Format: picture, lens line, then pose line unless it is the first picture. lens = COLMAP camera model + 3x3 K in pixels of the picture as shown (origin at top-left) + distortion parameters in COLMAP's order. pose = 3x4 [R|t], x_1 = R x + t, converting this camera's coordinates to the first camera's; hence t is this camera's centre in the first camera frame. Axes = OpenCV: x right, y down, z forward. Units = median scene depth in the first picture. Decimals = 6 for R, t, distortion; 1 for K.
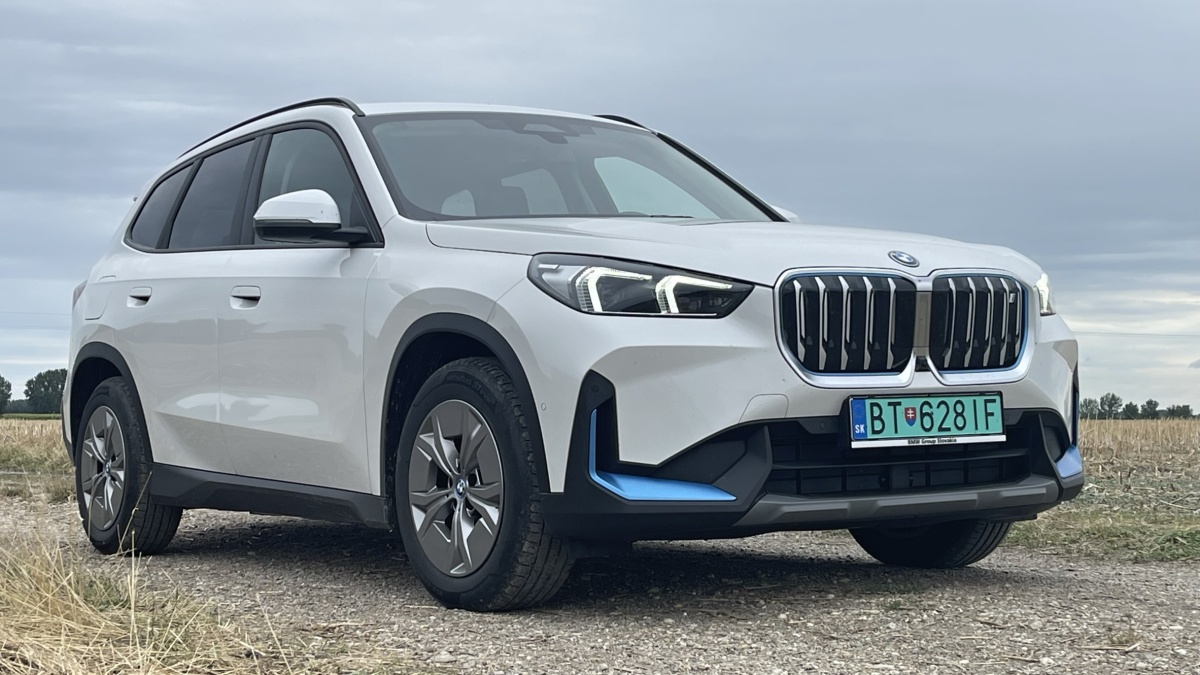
lens RADIAL K [[1945.2, 0, 584.2], [0, 1945.2, 333.0], [0, 0, 1]] dist [0.117082, 0.000000]
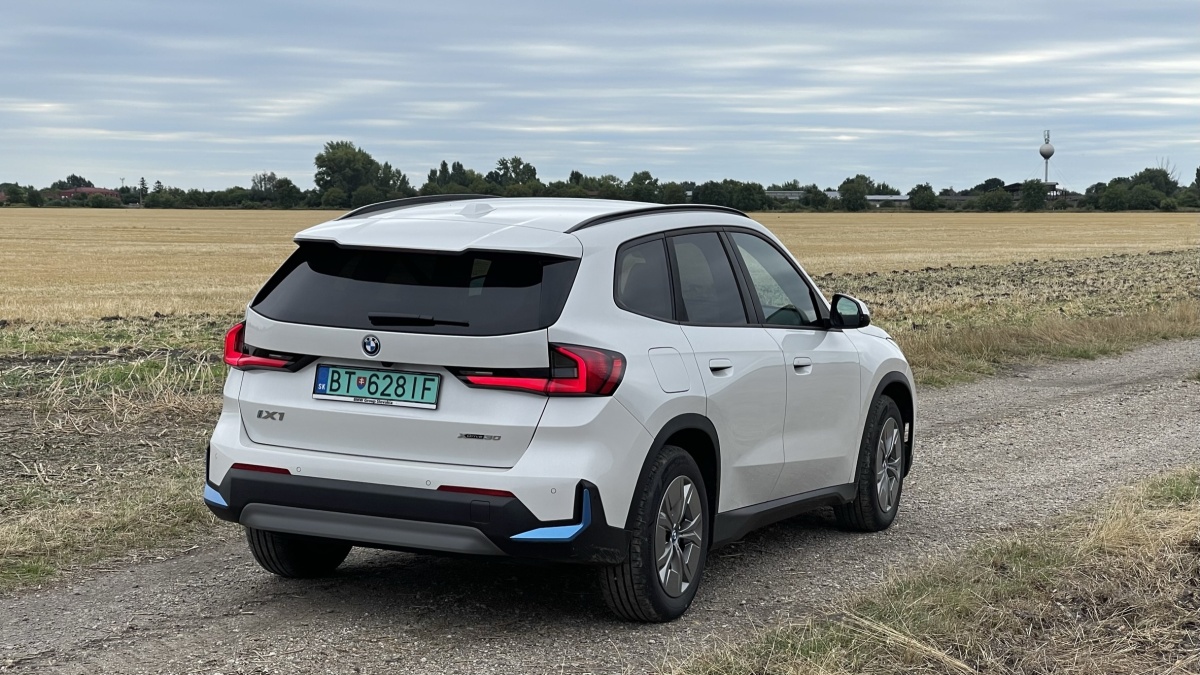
lens RADIAL K [[2201.1, 0, 561.8], [0, 2201.1, 320.3], [0, 0, 1]] dist [0.241709, 0.000000]
pose [[0.518827, 0.014925, -0.854749, 1.641530], [-0.091932, 0.995024, -0.038427, 0.045406], [0.849922, 0.098516, 0.517617, 0.264147]]
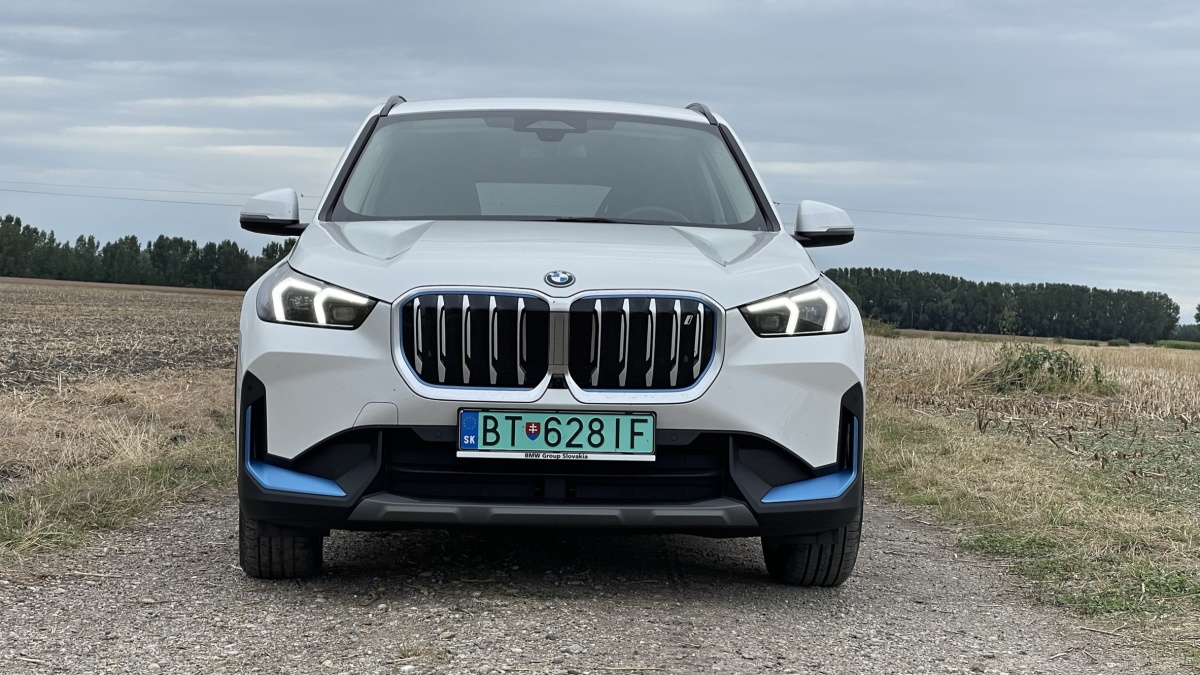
lens RADIAL K [[2201.1, 0, 617.2], [0, 2201.1, 330.7], [0, 0, 1]] dist [0.241709, 0.000000]
pose [[0.859941, 0.048519, -0.508082, 0.796218], [-0.030128, 0.998561, 0.044366, -0.064187], [0.509503, -0.022845, 0.860165, 0.006780]]
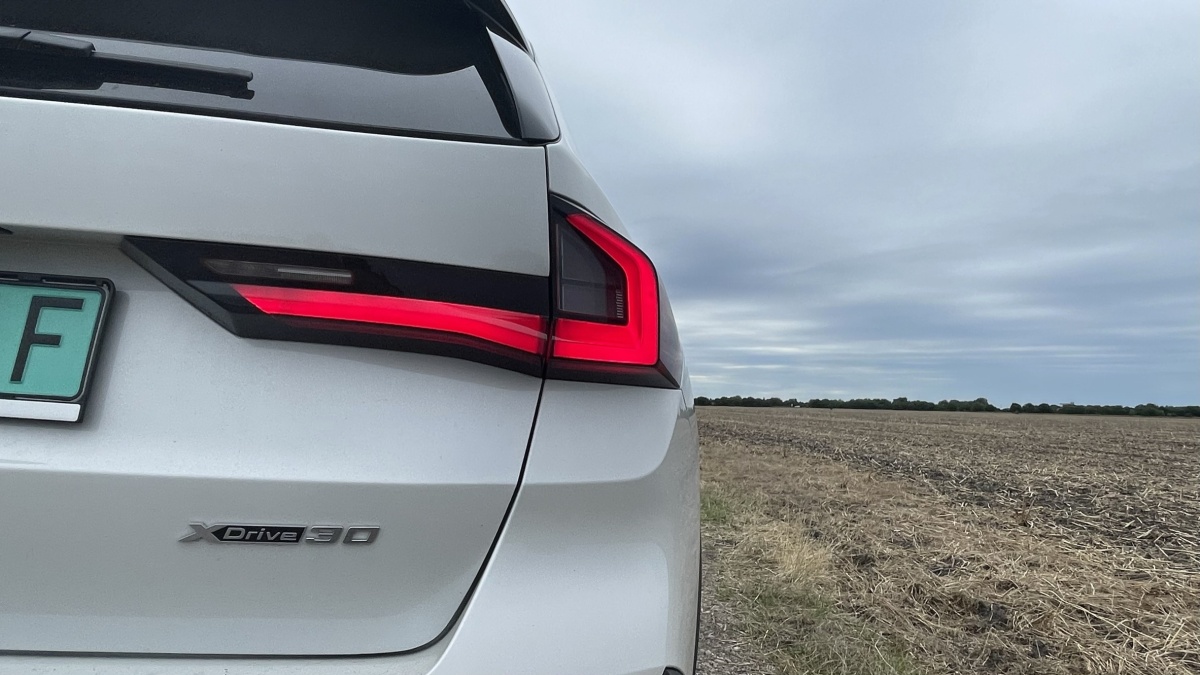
lens RADIAL K [[786.2, 0, 593.6], [0, 786.2, 338.4], [0, 0, 1]] dist [-0.002997, -0.003038]
pose [[0.861417, -0.048687, -0.505559, 0.365807], [-0.060571, 0.978443, -0.197434, 0.063704], [0.504273, 0.200696, 0.839899, 0.953098]]
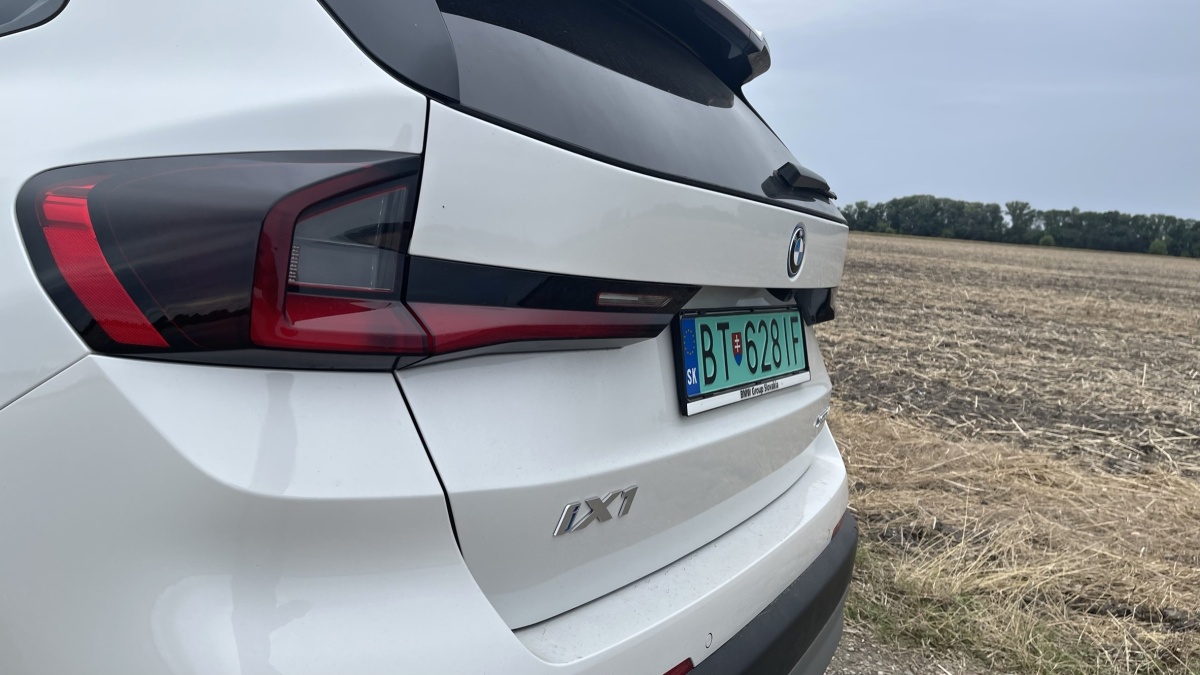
lens RADIAL K [[909.7, 0, 599.3], [0, 909.7, 333.1], [0, 0, 1]] dist [0.035042, -0.000831]
pose [[0.882141, -0.021590, 0.470490, 0.009110], [0.005058, 0.999325, 0.036373, 0.028364], [-0.470958, -0.029707, 0.881655, 0.780432]]
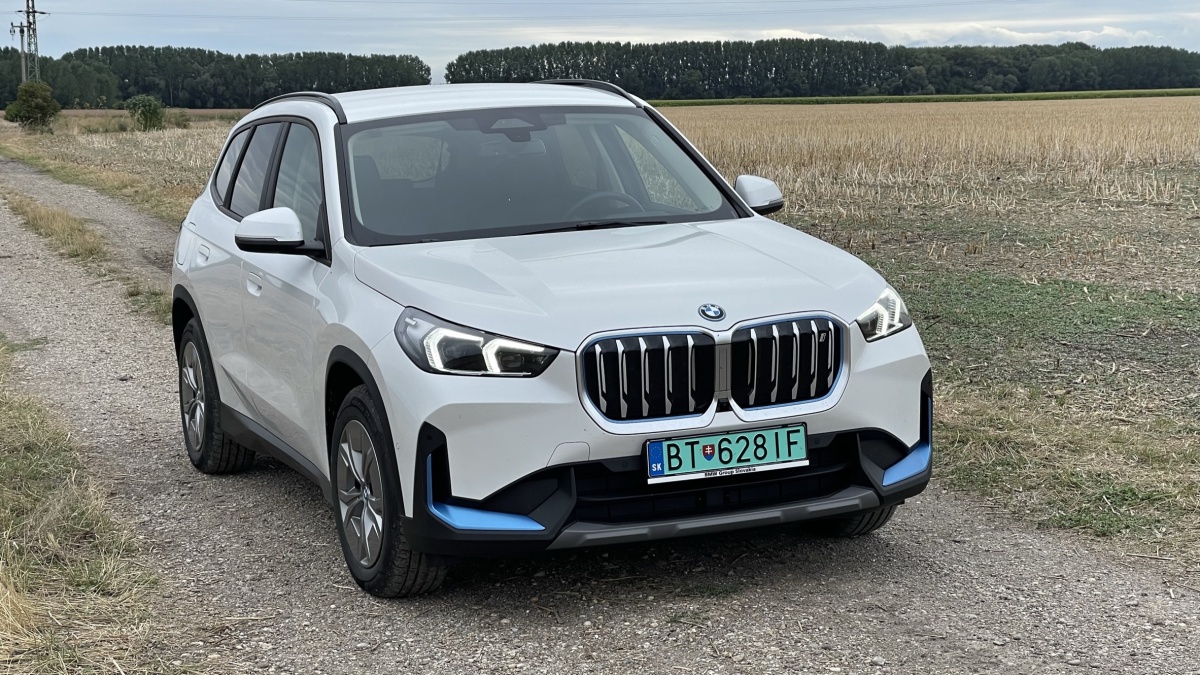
lens RADIAL K [[2201.1, 0, 611.5], [0, 2201.1, 341.8], [0, 0, 1]] dist [0.241709, 0.000000]
pose [[0.978981, 0.002439, -0.203938, 0.375596], [0.028964, 0.988131, 0.150856, -0.221529], [0.201885, -0.153592, 0.967291, -0.277008]]
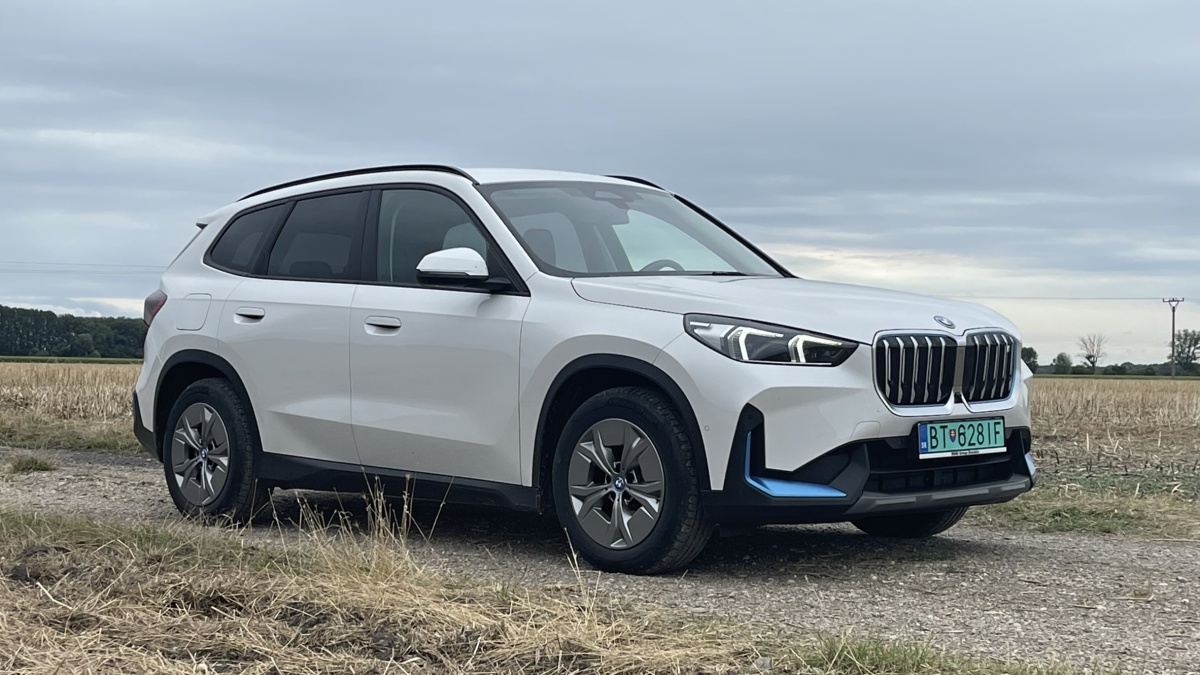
lens RADIAL K [[1945.2, 0, 598.8], [0, 1945.2, 346.7], [0, 0, 1]] dist [0.117082, 0.000000]
pose [[0.981789, 0.013123, 0.189521, -0.348829], [-0.019863, 0.999234, 0.033708, -0.063274], [-0.188933, -0.036859, 0.981298, -0.331646]]
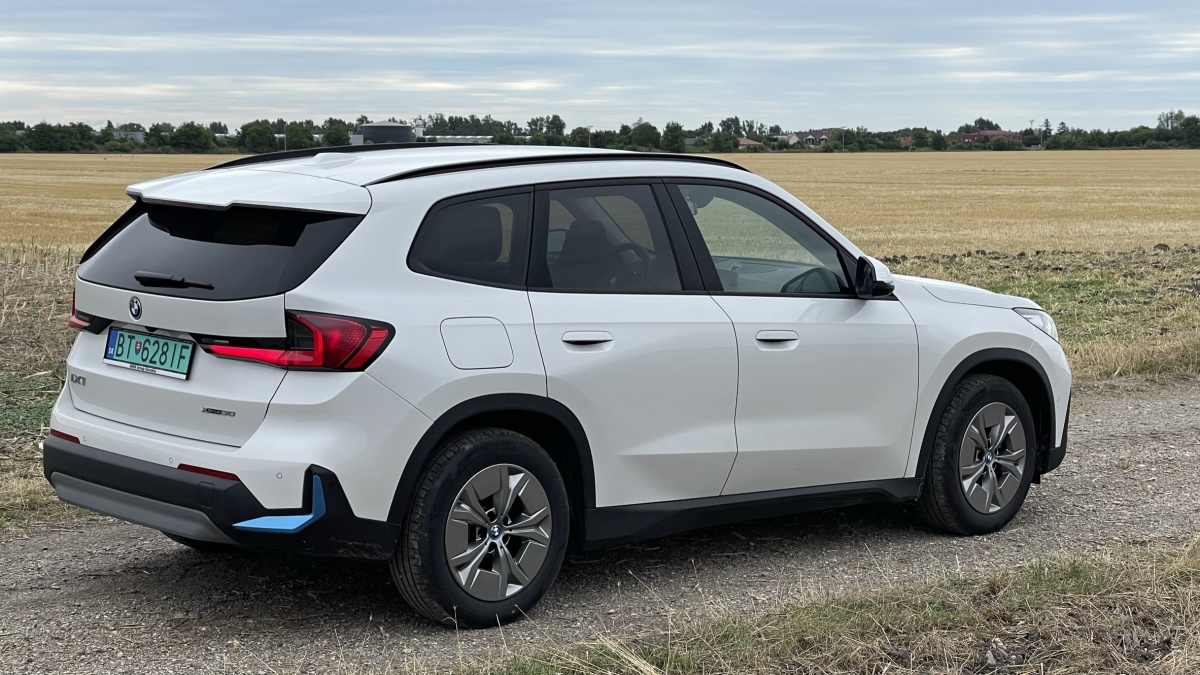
lens RADIAL K [[2201.1, 0, 567.7], [0, 2201.1, 316.0], [0, 0, 1]] dist [0.241709, 0.000000]
pose [[0.154473, 0.043557, -0.987036, 1.712432], [-0.114040, 0.993136, 0.025979, -0.052734], [0.981393, 0.108549, 0.158380, 1.035395]]
